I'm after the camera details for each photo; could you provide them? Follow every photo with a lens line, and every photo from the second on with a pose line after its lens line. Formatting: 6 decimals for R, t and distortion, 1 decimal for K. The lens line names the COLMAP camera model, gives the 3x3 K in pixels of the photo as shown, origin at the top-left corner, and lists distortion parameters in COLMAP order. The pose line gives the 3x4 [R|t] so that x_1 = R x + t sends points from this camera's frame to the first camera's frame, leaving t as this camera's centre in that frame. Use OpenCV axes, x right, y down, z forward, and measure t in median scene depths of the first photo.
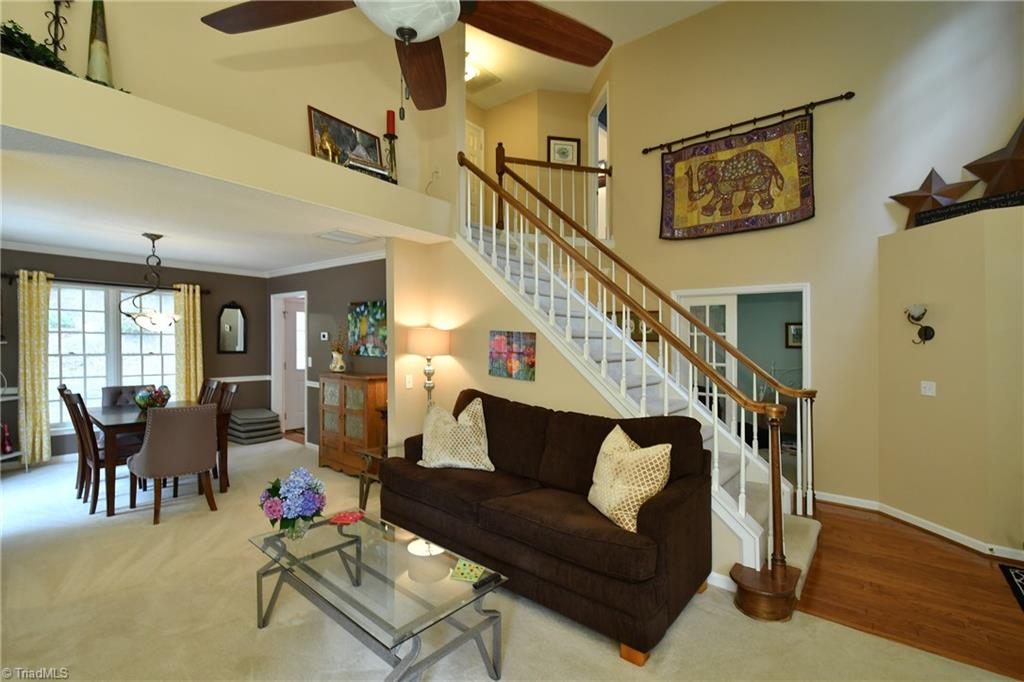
lens RADIAL K [[456.2, 0, 509.8], [0, 456.2, 343.4], [0, 0, 1]] dist [0.004266, -0.003421]
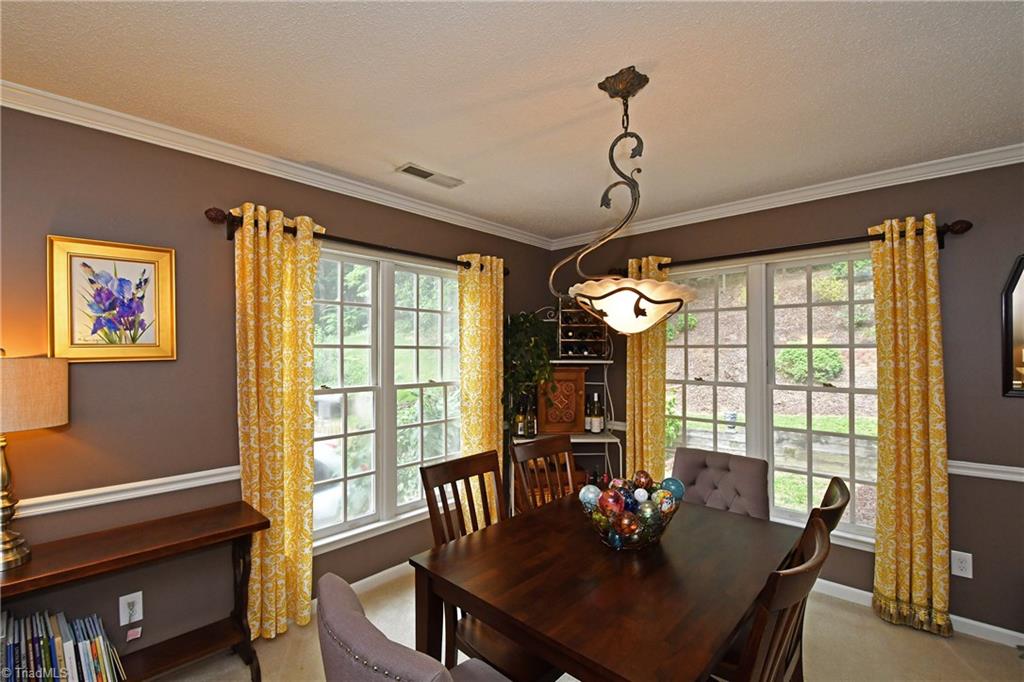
lens RADIAL K [[456.2, 0, 493.1], [0, 456.2, 350.2], [0, 0, 1]] dist [0.004266, -0.003421]
pose [[-0.058468, -0.020708, -0.998075, -0.290661], [-0.004659, 0.999780, -0.020470, -0.004166], [0.998278, 0.003453, -0.058551, 0.672524]]
